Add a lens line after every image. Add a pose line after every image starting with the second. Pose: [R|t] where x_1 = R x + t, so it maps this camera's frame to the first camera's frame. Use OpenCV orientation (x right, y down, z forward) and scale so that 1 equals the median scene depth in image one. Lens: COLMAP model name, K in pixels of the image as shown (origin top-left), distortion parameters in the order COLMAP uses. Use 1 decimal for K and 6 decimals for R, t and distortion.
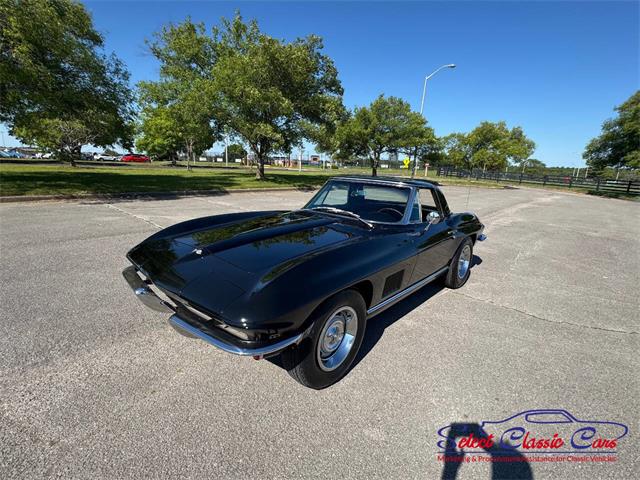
lens RADIAL K [[312.8, 0, 318.5], [0, 312.8, 239.8], [0, 0, 1]] dist [-0.003184, 0.001072]
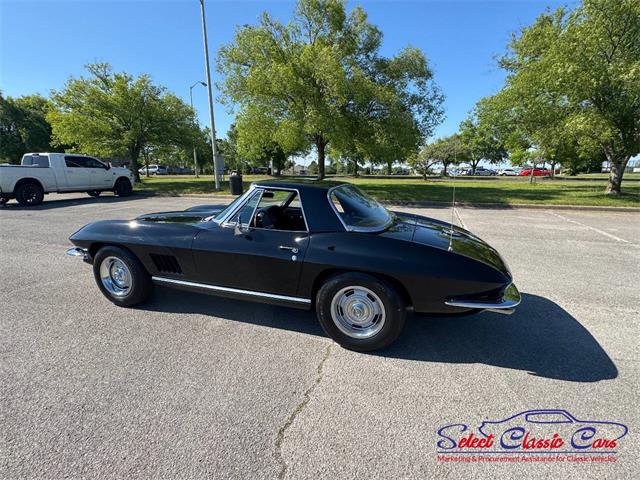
lens RADIAL K [[312.8, 0, 318.4], [0, 312.8, 239.6], [0, 0, 1]] dist [-0.003184, 0.001072]
pose [[0.387132, 0.156442, -0.908656, 0.206458], [-0.199601, 0.976351, 0.083057, -0.022428], [0.900160, 0.149214, 0.409202, 0.138709]]
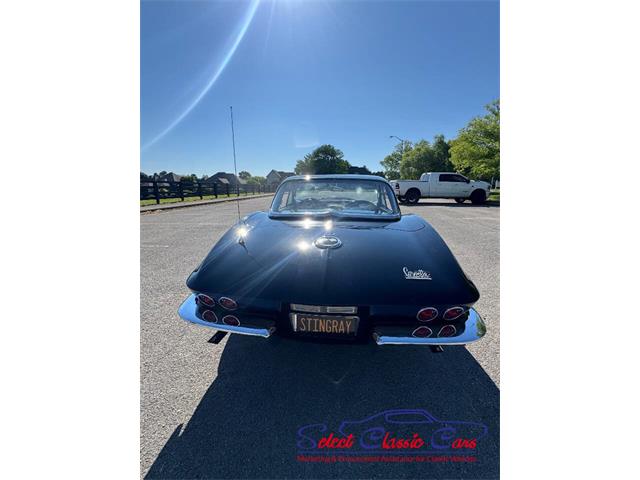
lens RADIAL K [[234.9, 0, 324.6], [0, 234.9, 238.8], [0, 0, 1]] dist [0.018472, 0.000213]
pose [[-0.787130, 0.087378, -0.610566, 0.152357], [-0.184892, 0.910964, 0.368727, -0.058952], [0.588422, 0.403125, -0.700892, 0.315443]]
